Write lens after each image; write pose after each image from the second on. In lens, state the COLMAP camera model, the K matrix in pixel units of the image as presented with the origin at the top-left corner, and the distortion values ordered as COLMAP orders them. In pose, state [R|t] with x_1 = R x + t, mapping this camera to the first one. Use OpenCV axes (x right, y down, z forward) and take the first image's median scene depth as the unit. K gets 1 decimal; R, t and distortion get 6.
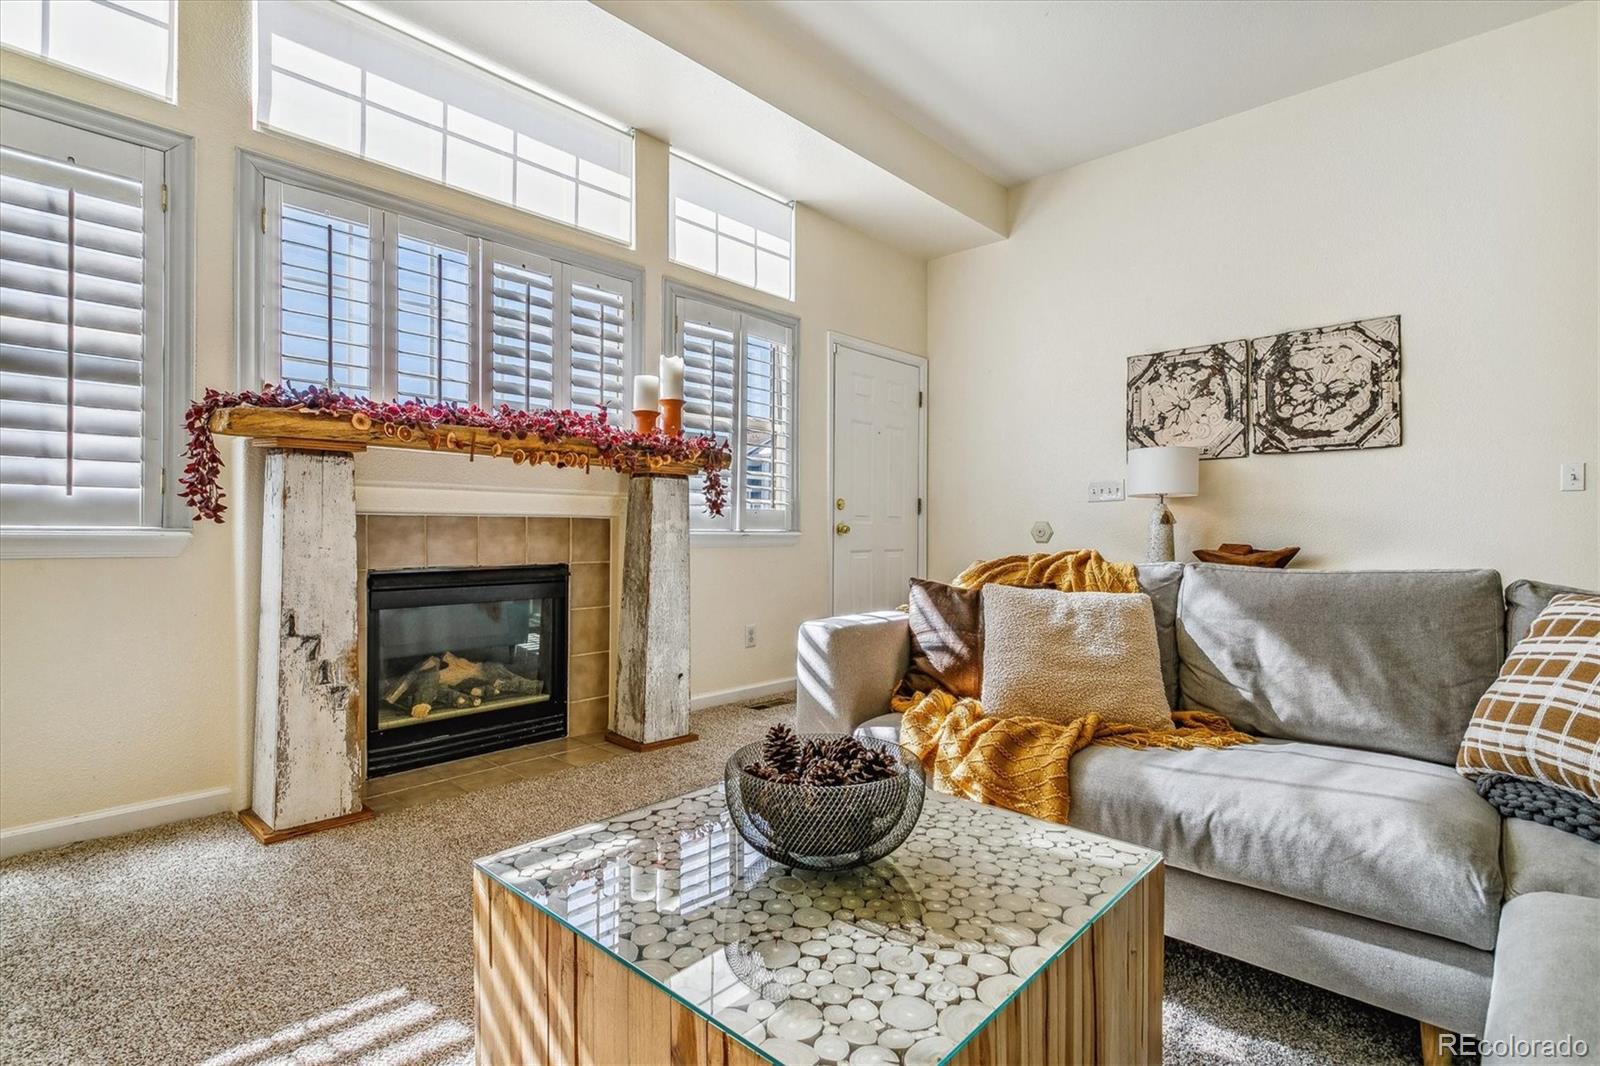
lens RADIAL K [[767.0, 0, 785.4], [0, 767.0, 529.0], [0, 0, 1]] dist [-0.000199, 0.001190]
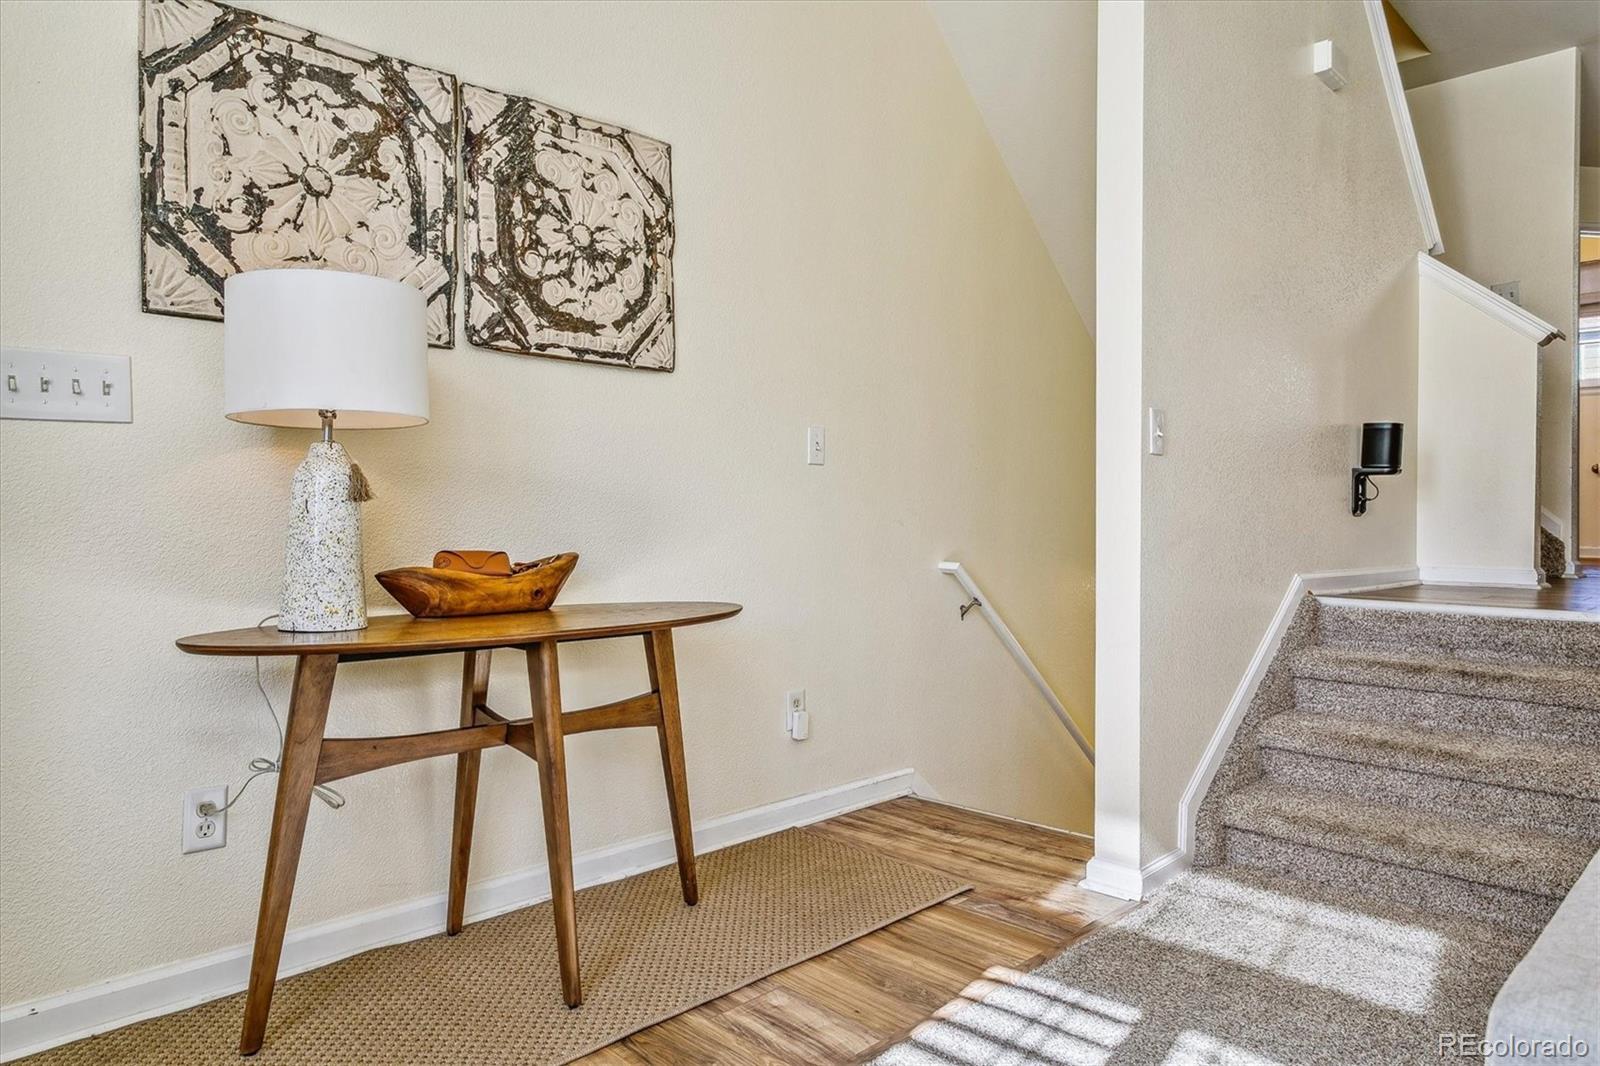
lens RADIAL K [[1022.4, 0, 802.5], [0, 1022.4, 524.2], [0, 0, 1]] dist [-0.008314, 0.001861]
pose [[0.009453, -0.009918, 0.999906, 0.026556], [-0.002475, 0.999948, 0.009942, -0.001061], [-0.999952, -0.002569, 0.009428, 0.821875]]
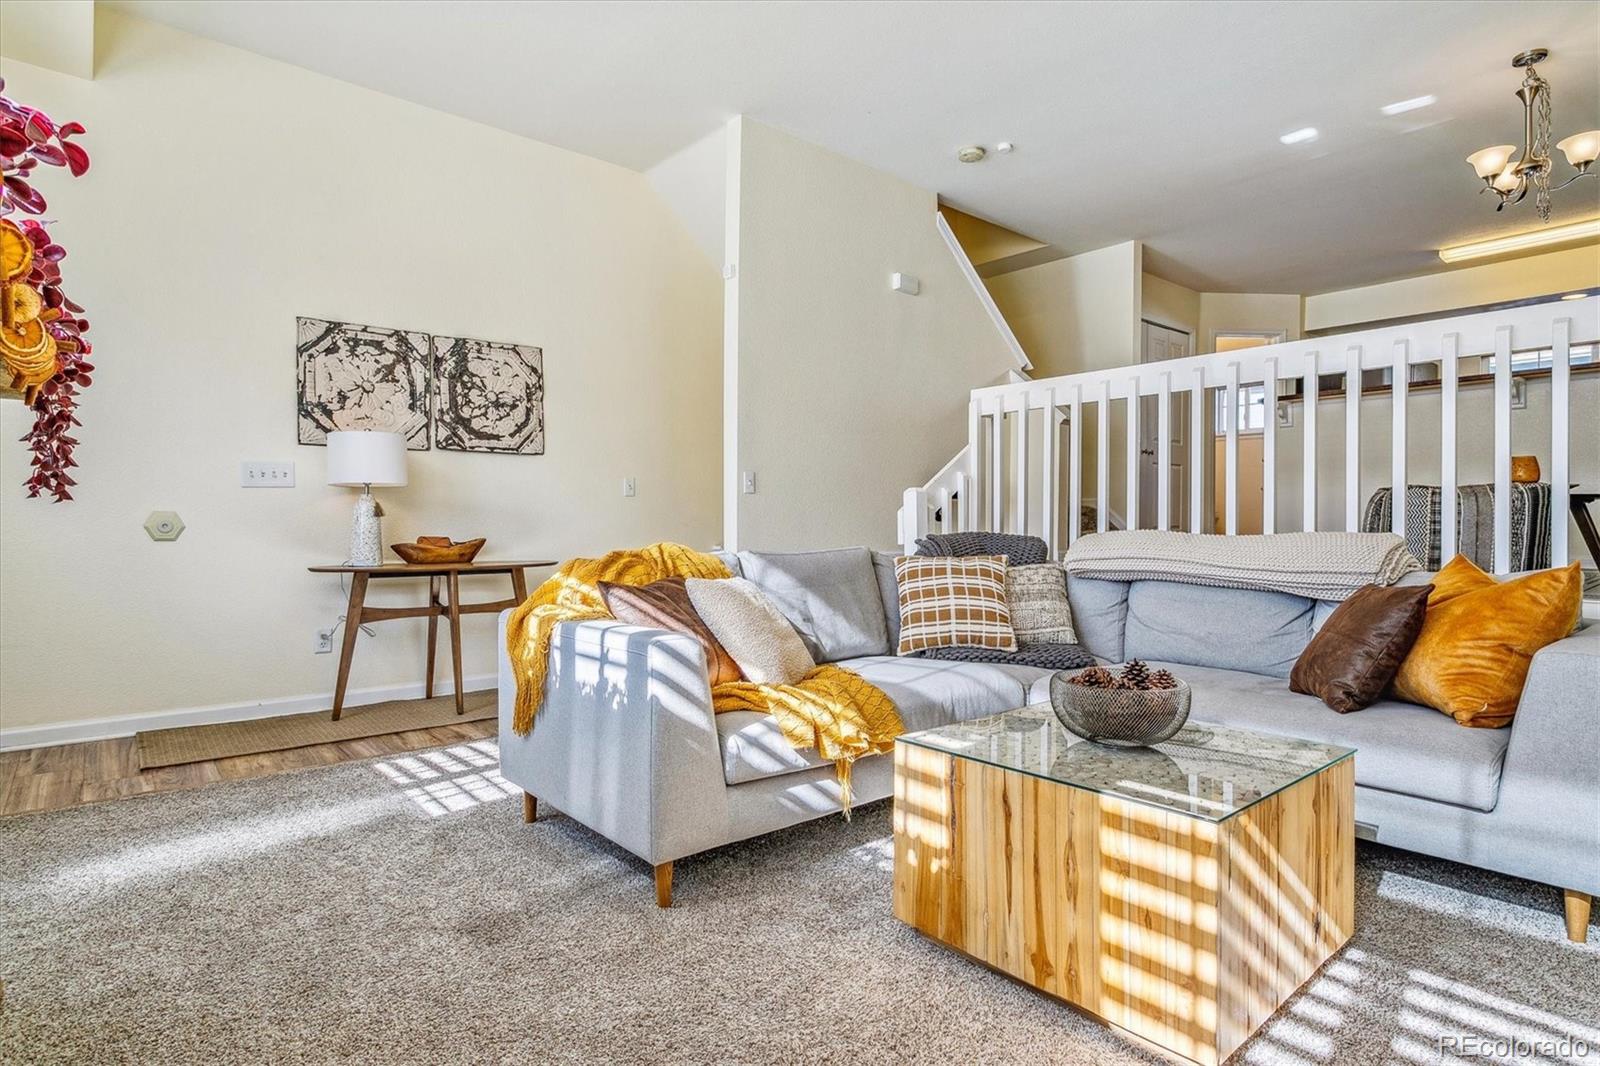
lens RADIAL K [[839.0, 0, 793.4], [0, 839.0, 530.9], [0, 0, 1]] dist [-0.000410, -0.002288]
pose [[0.104866, -0.015700, 0.994362, -0.466829], [-0.002314, 0.999869, 0.016031, -0.006913], [-0.994484, -0.003982, 0.104816, 0.417427]]
